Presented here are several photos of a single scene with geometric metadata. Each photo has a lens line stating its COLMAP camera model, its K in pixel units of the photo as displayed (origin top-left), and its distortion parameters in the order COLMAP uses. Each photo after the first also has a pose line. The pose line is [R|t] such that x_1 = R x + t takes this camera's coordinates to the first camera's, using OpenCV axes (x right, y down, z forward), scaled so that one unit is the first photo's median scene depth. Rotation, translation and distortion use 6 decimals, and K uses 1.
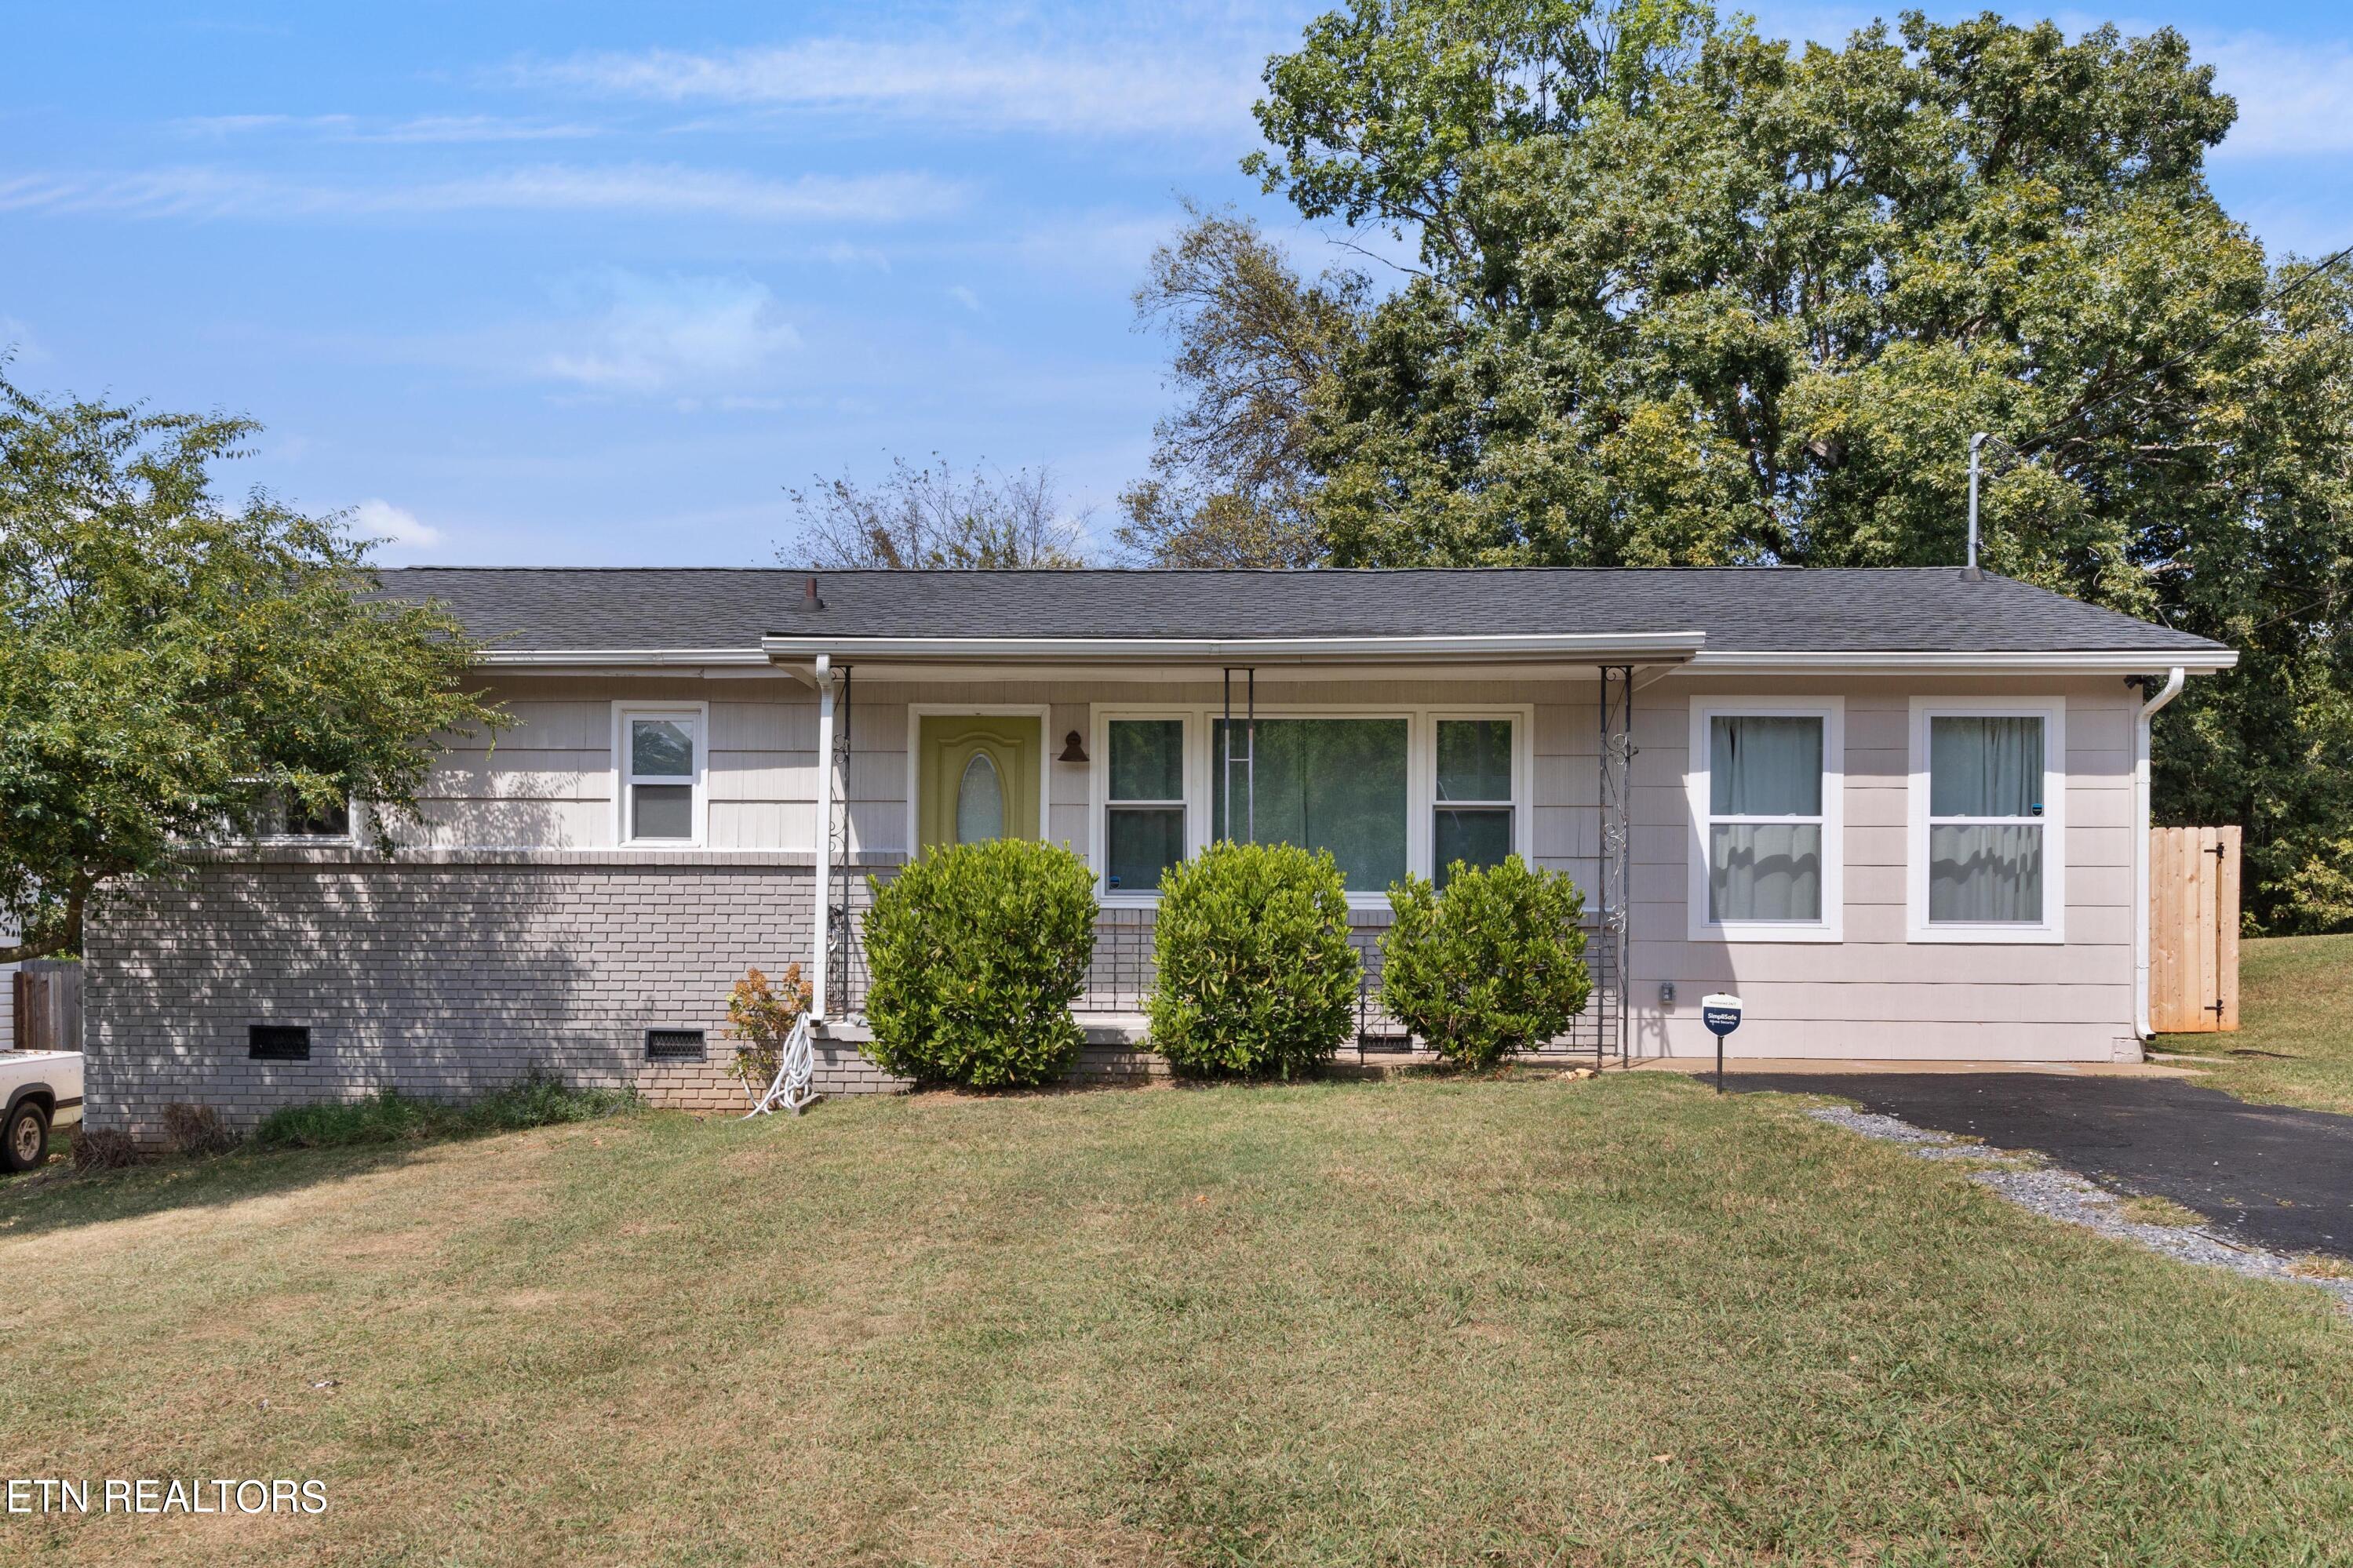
lens RADIAL K [[1478.2, 0, 1176.0], [0, 1478.2, 858.9], [0, 0, 1]] dist [0.000412, -0.001503]
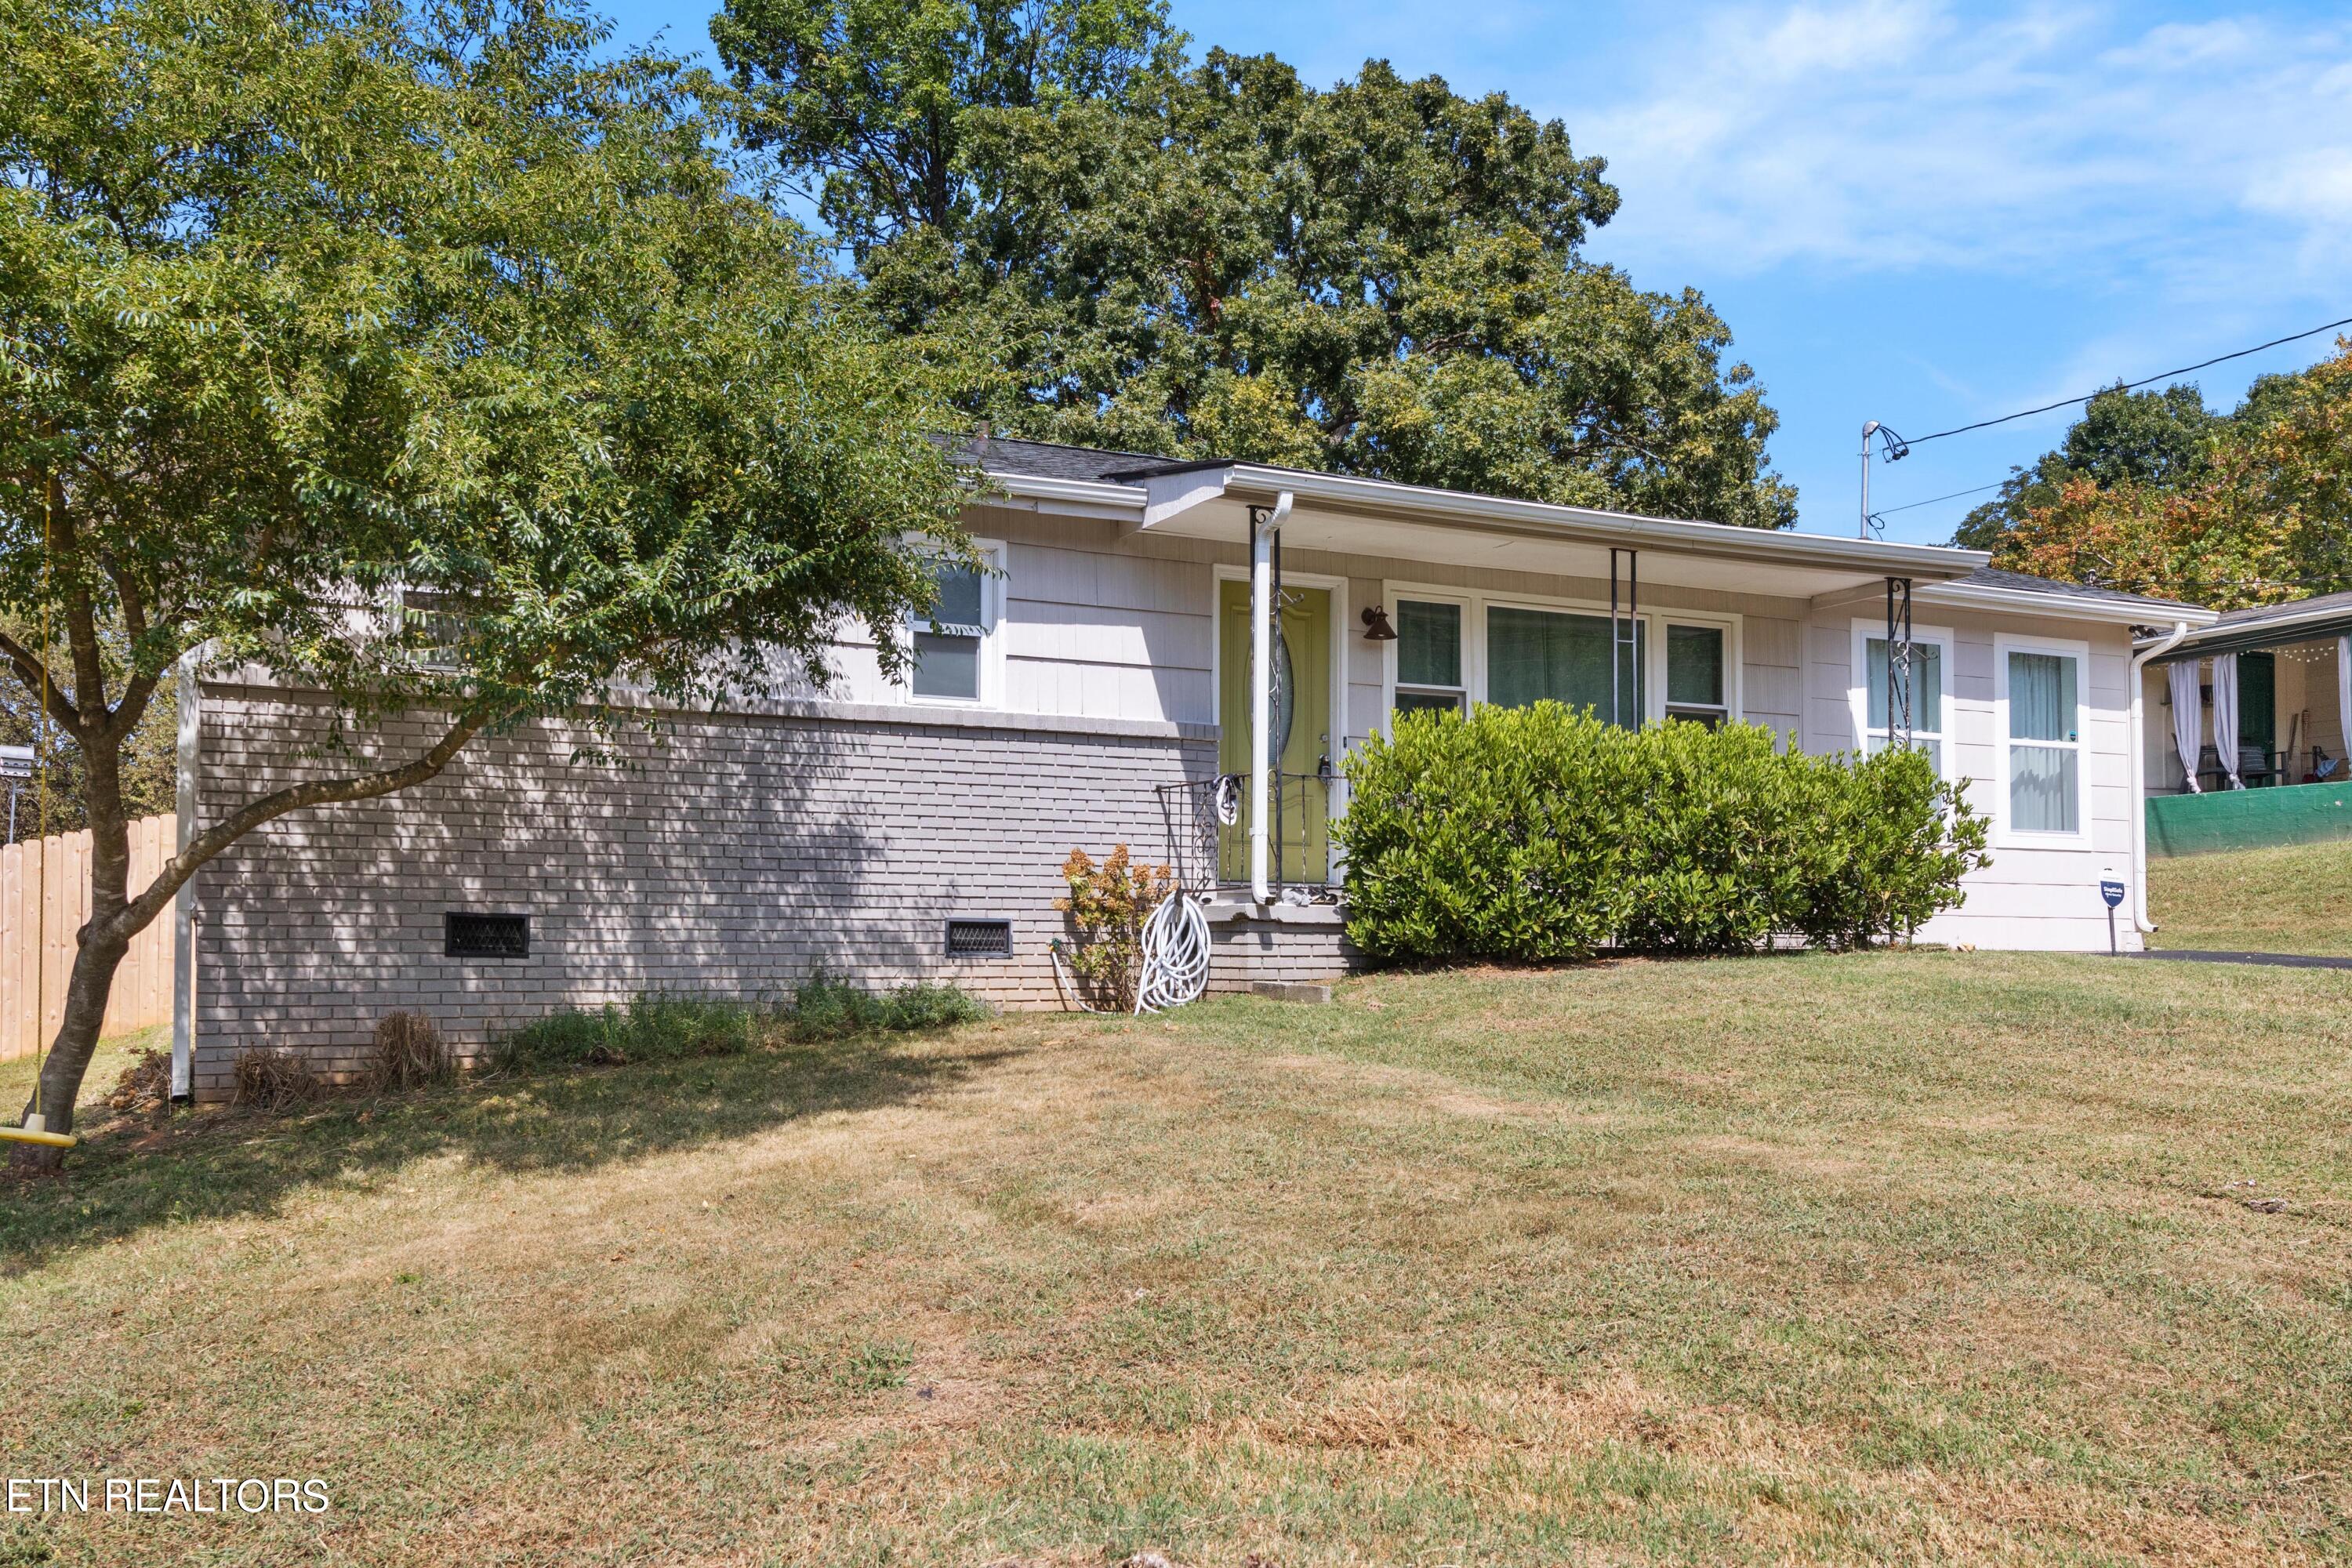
lens RADIAL K [[1510.4, 0, 1176.0], [0, 1510.4, 784.0], [0, 0, 1]] dist [0.000182, 0.000199]
pose [[0.933206, 0.032532, 0.357866, -0.548068], [-0.023825, 0.999304, -0.028712, 0.059442], [-0.358551, 0.018268, 0.933331, 0.144982]]
